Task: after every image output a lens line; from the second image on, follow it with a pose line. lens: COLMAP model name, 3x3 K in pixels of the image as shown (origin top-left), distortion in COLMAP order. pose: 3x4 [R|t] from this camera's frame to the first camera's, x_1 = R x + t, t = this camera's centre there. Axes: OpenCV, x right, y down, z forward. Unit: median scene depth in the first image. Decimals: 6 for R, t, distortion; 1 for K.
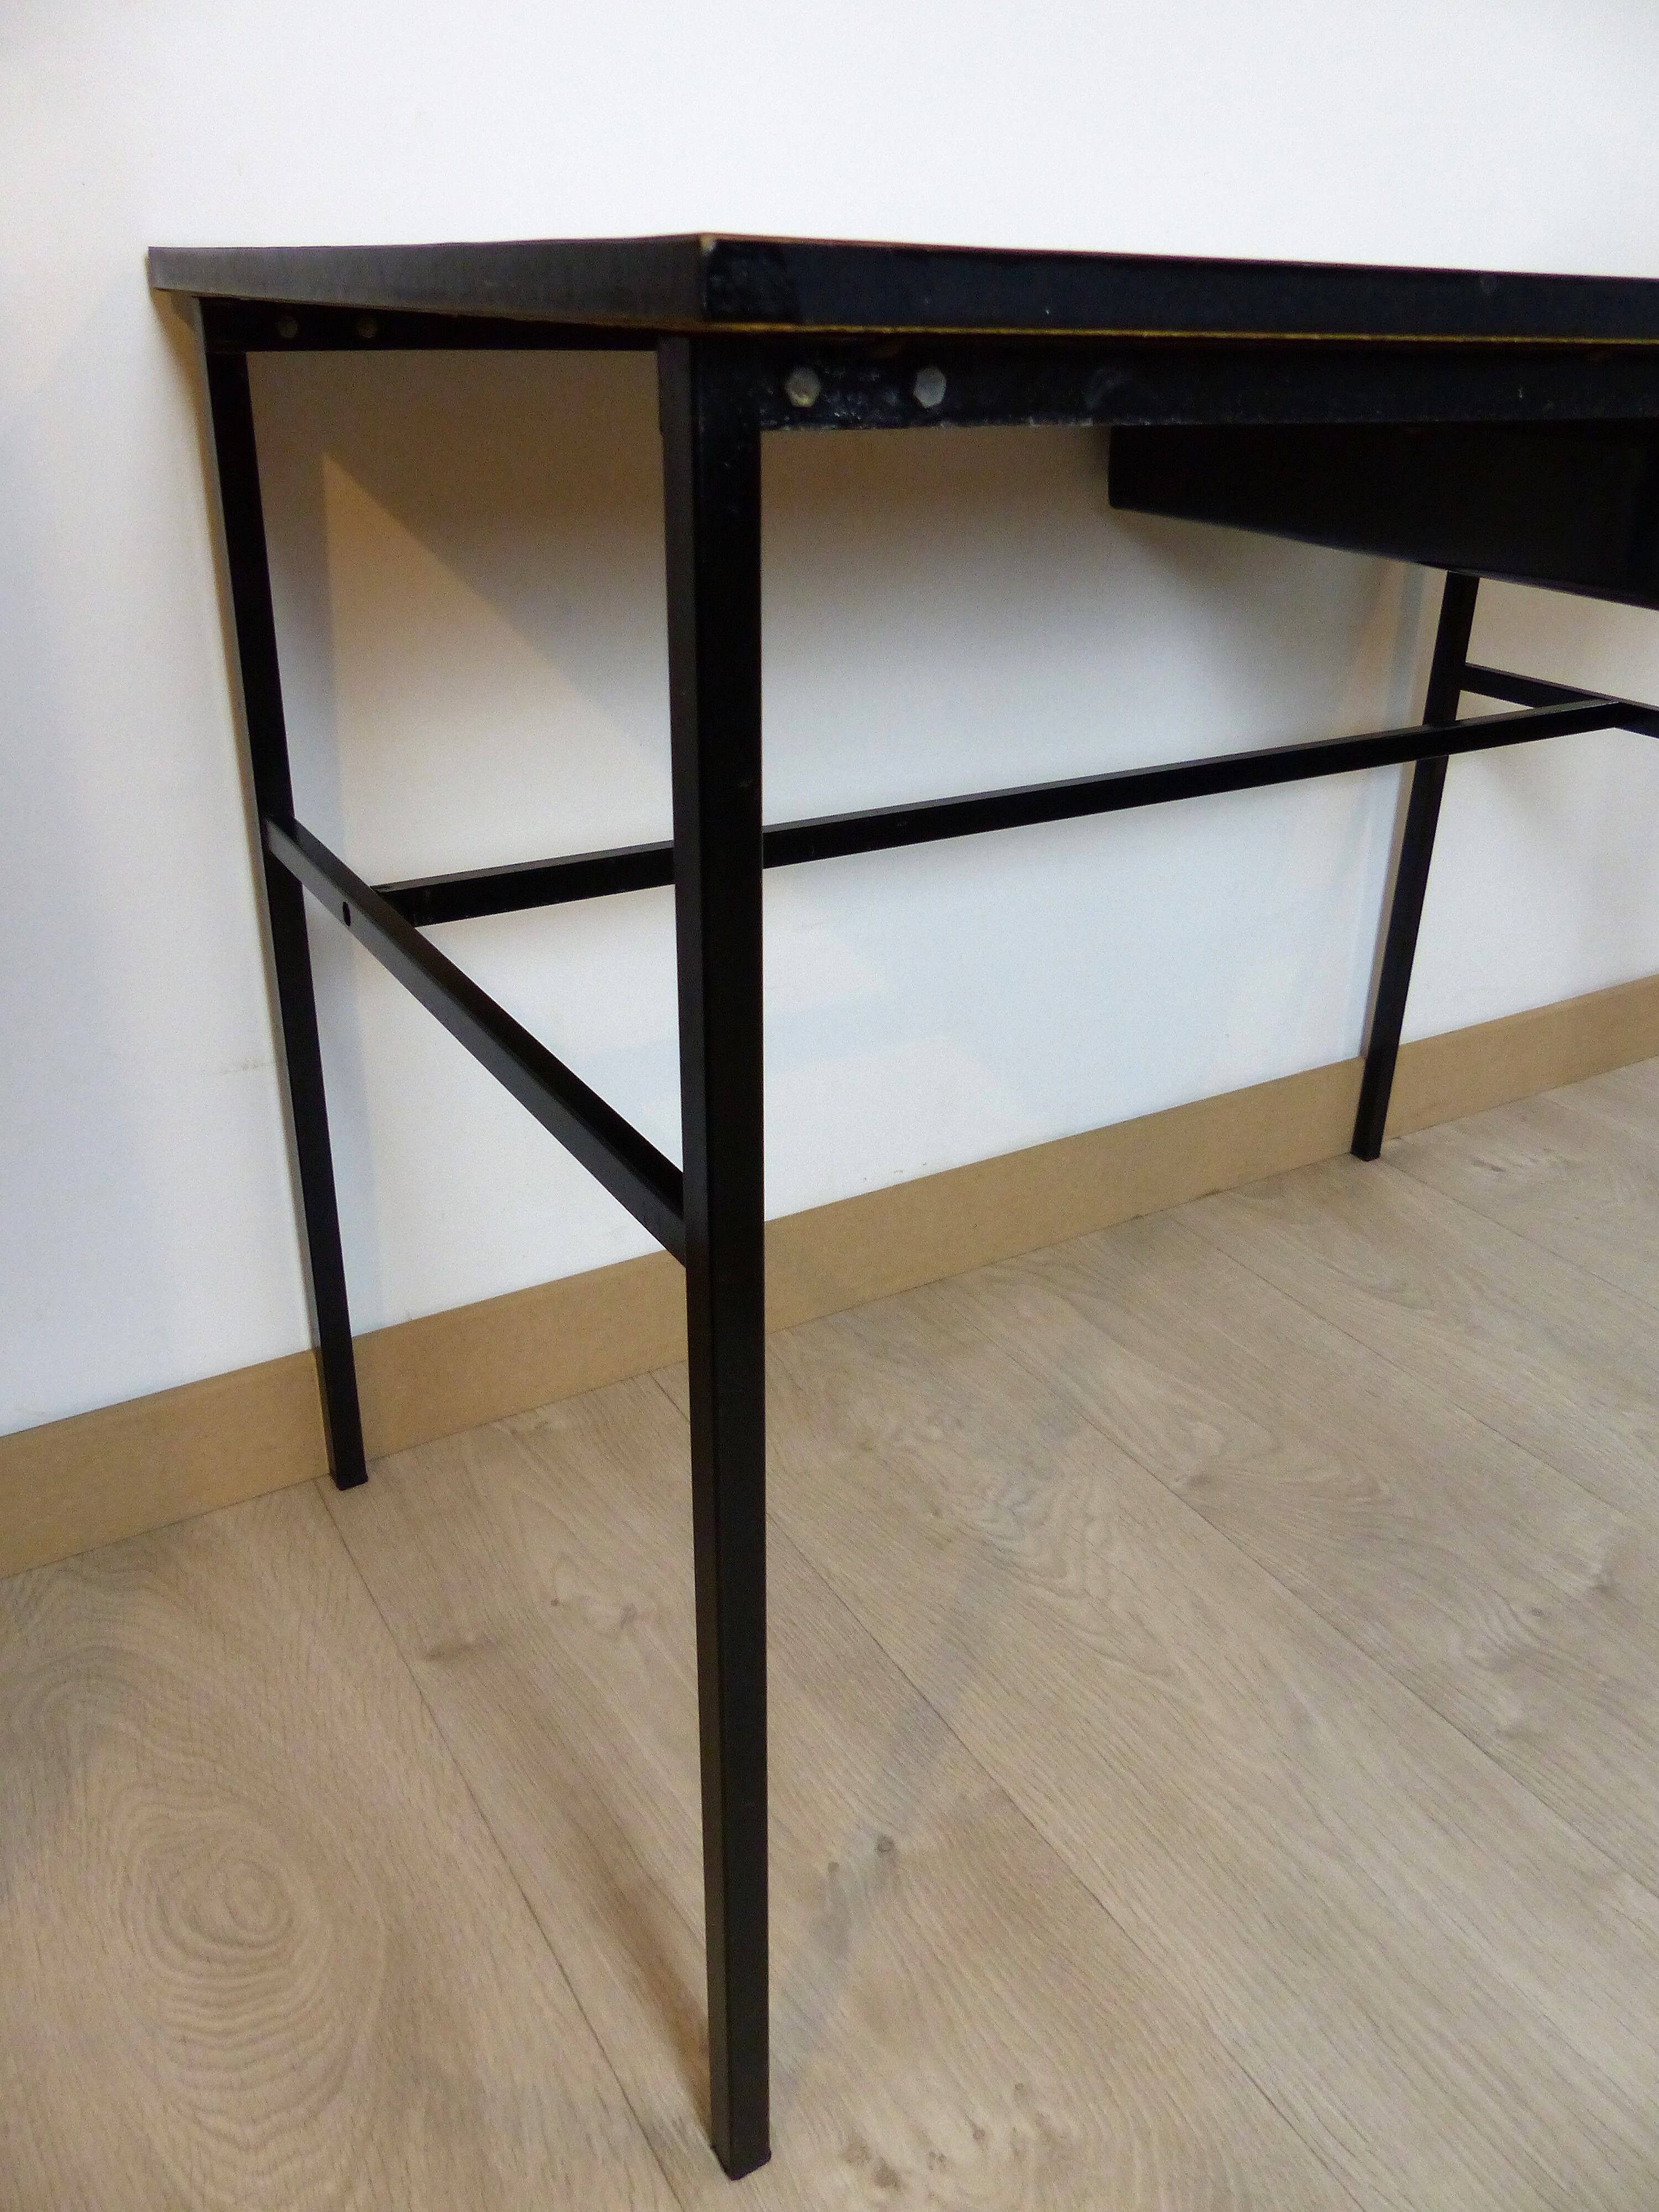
lens RADIAL K [[1693.8, 0, 843.2], [0, 1693.8, 1101.1], [0, 0, 1]] dist [-0.018245, 0.015117]
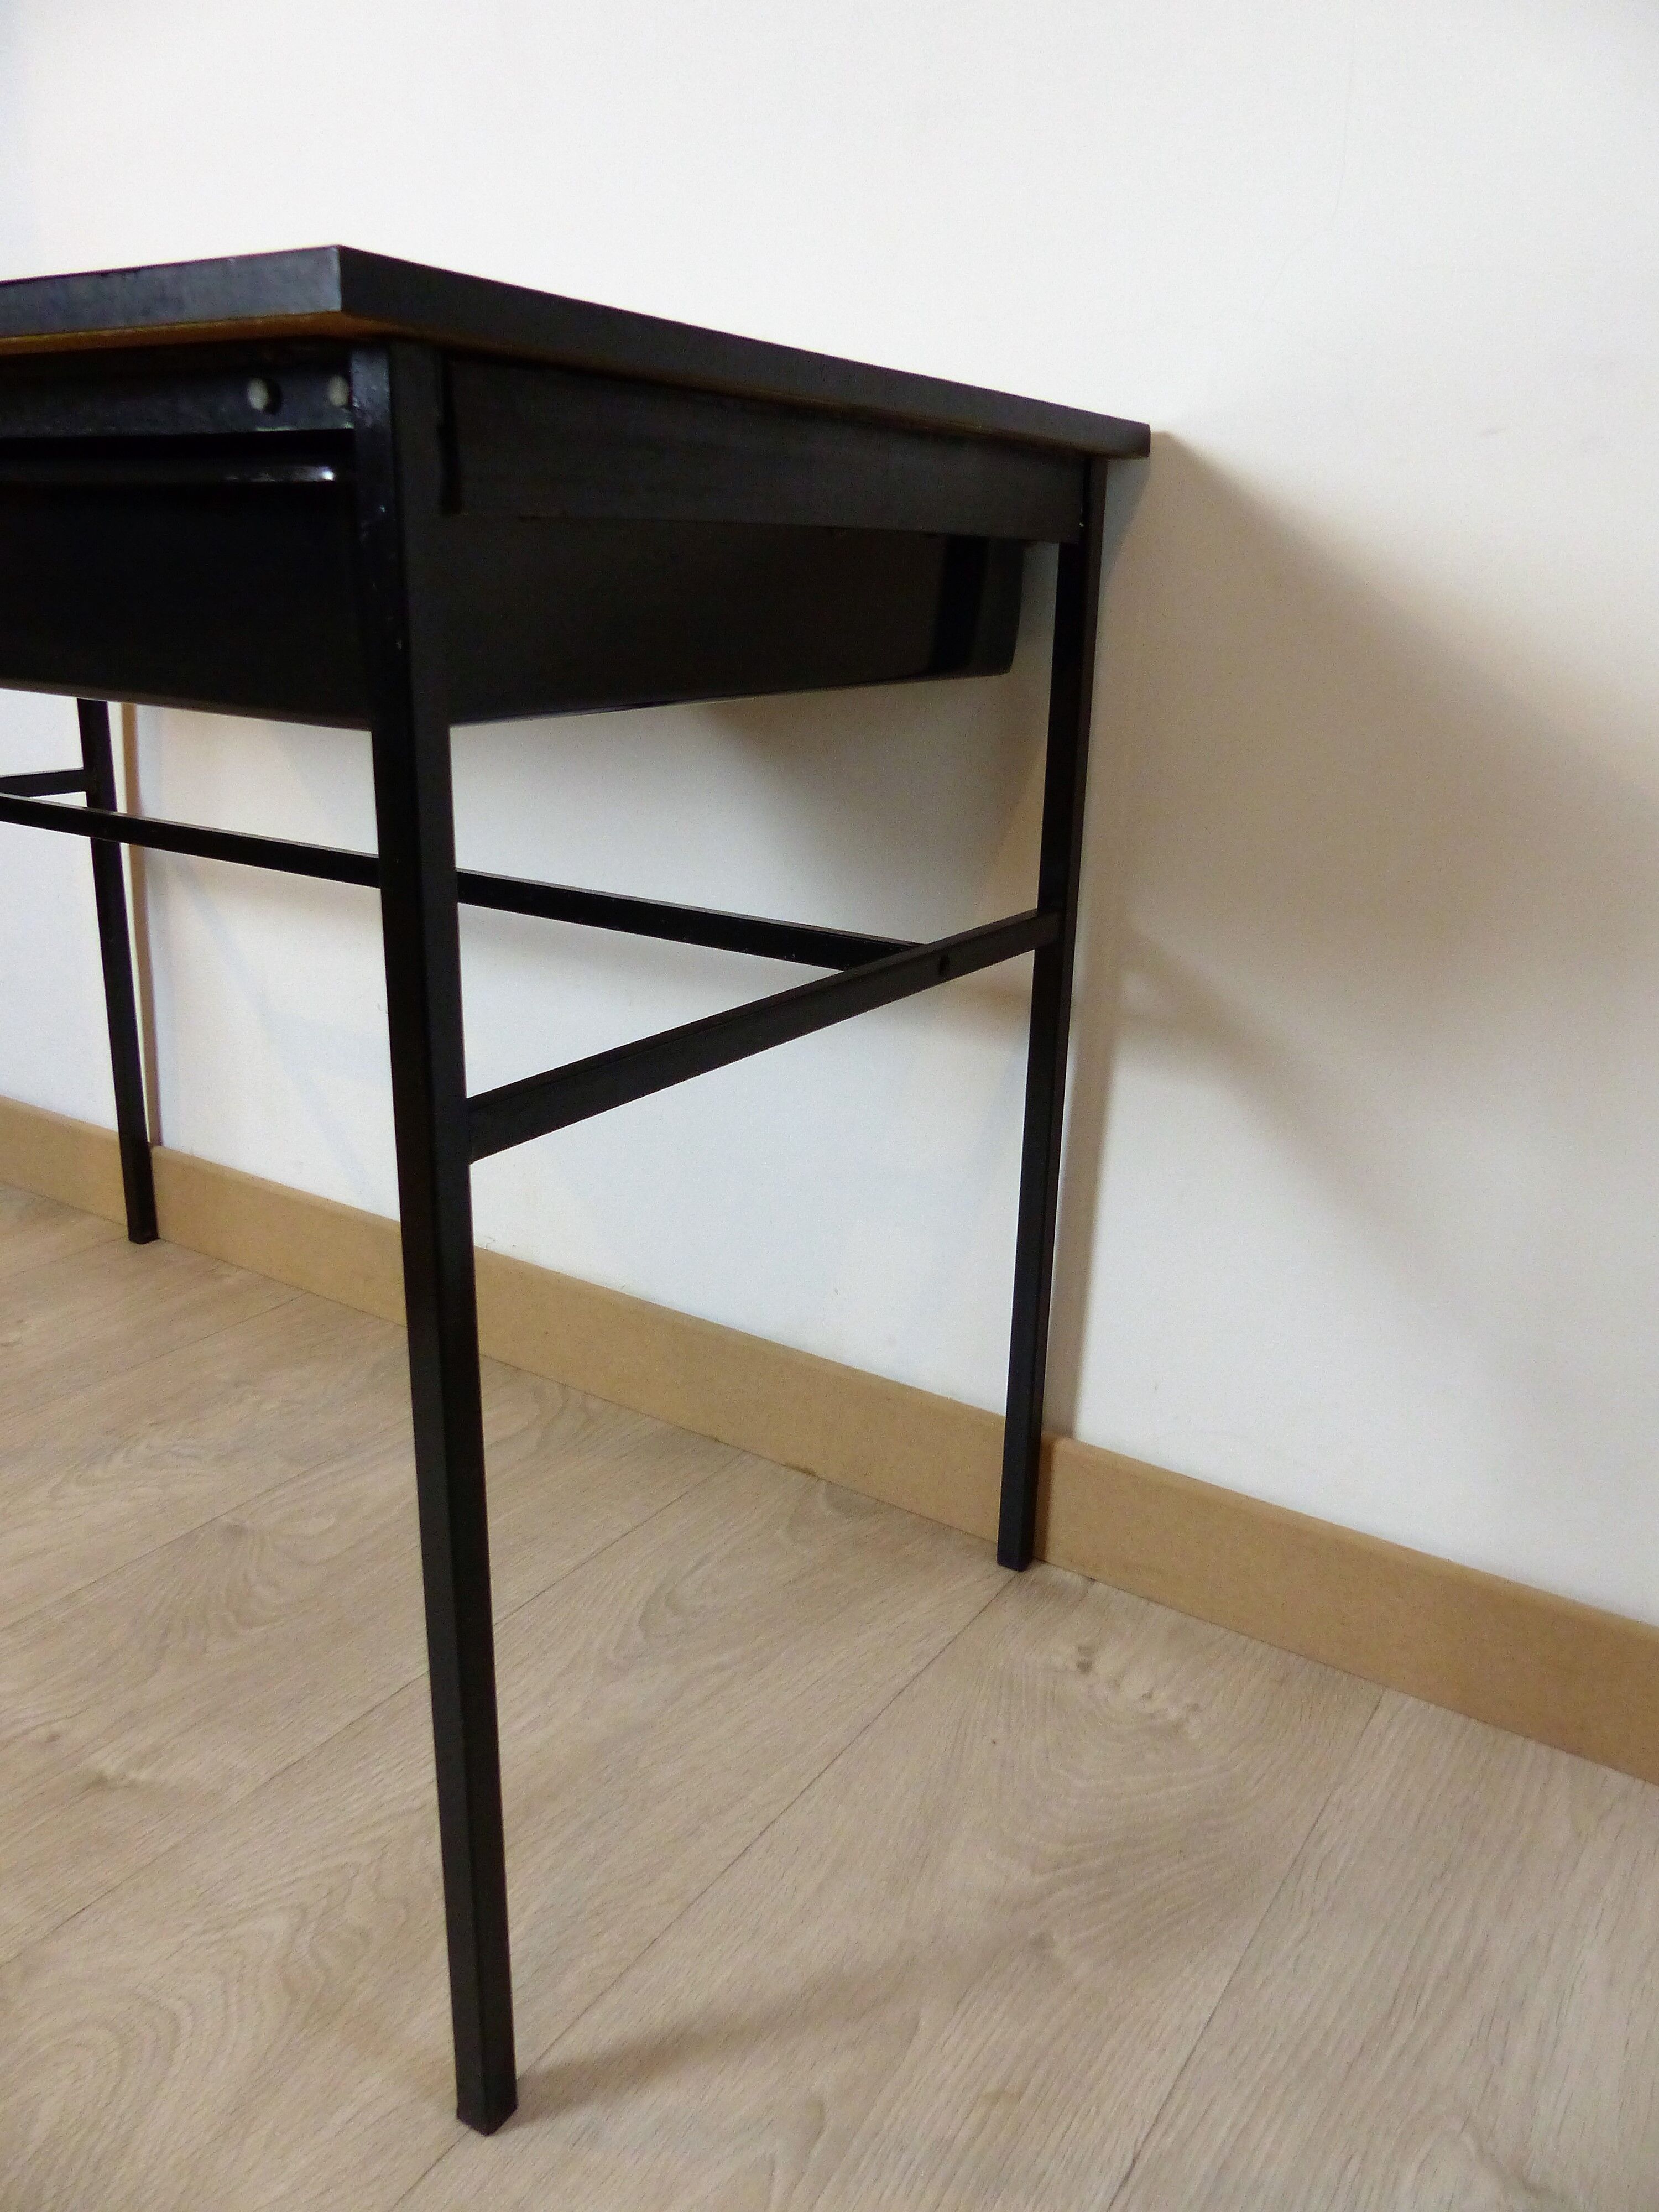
lens RADIAL K [[1693.8, 0, 839.4], [0, 1693.8, 1105.0], [0, 0, 1]] dist [-0.018245, 0.015117]
pose [[0.439886, 0.265852, -0.857801, 1.291471], [-0.418103, 0.905972, 0.066375, -0.249973], [0.794790, 0.329451, 0.509678, 0.751764]]
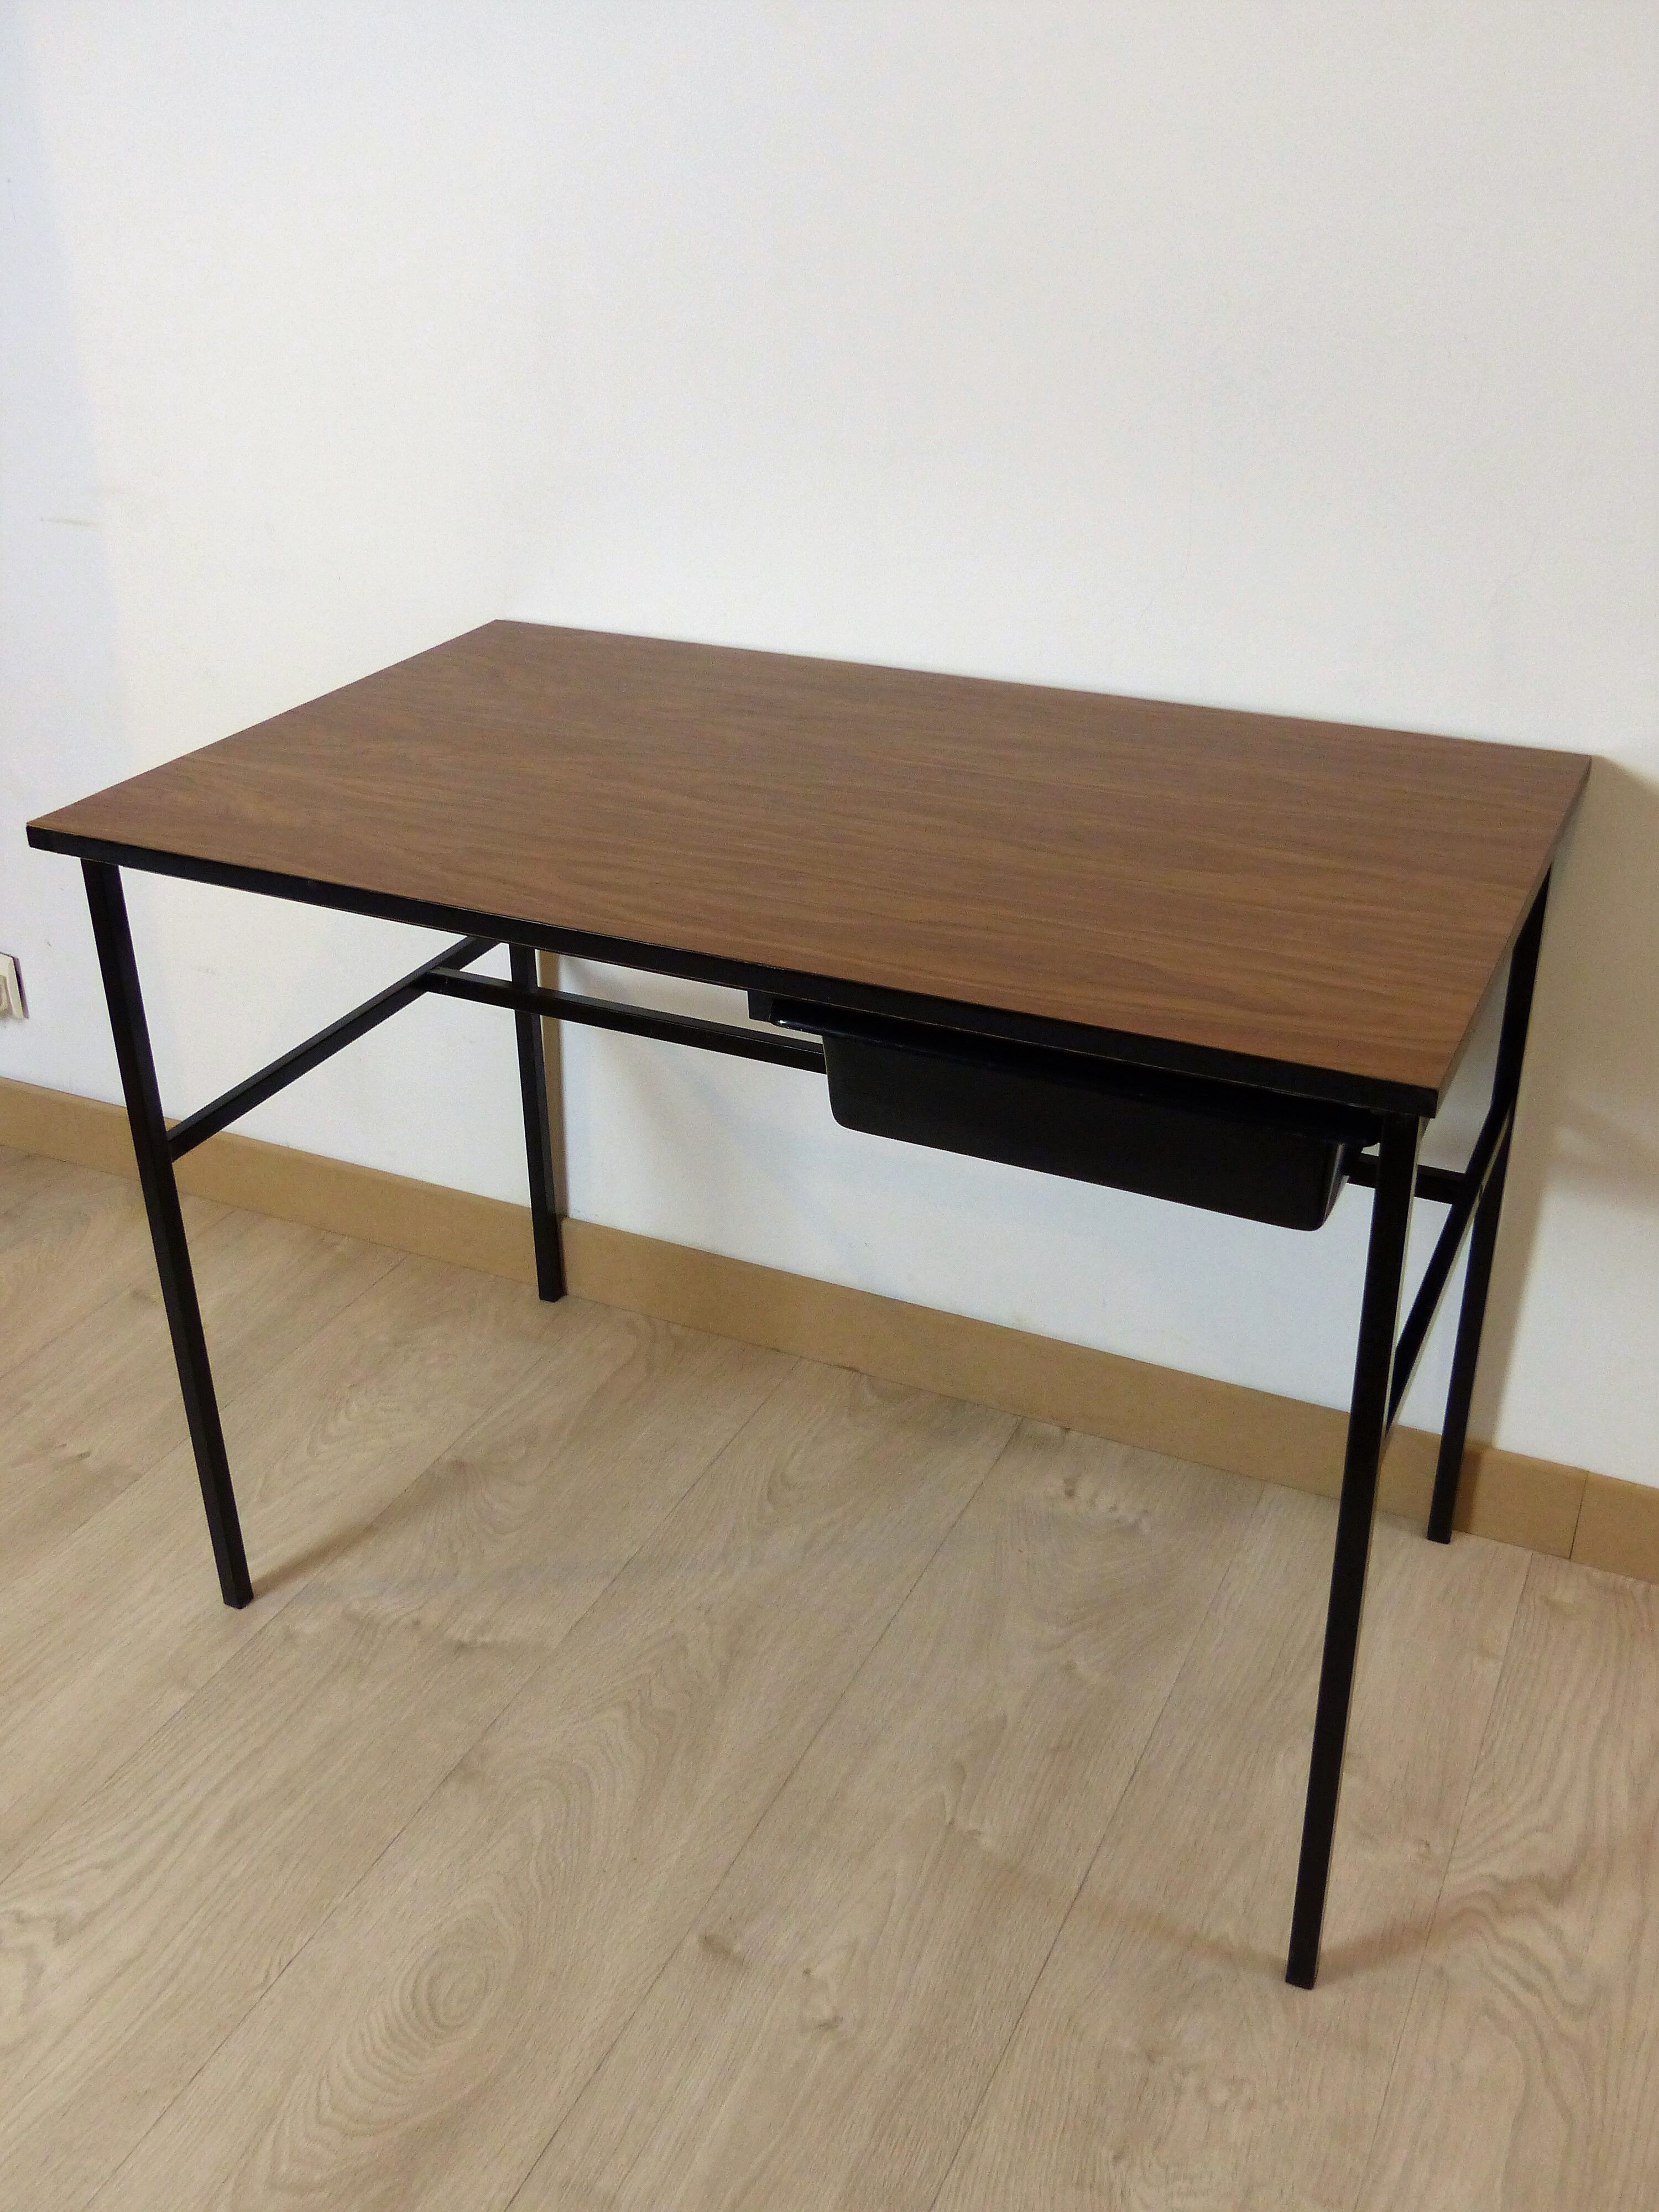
lens RADIAL K [[2050.7, 0, 839.0], [0, 2050.7, 1114.3], [0, 0, 1]] dist [-0.039399, 0.000000]
pose [[0.547953, 0.368104, -0.751164, 1.718378], [-0.346370, 0.917220, 0.196812, -0.540763], [0.761430, 0.152337, 0.630093, 0.127891]]
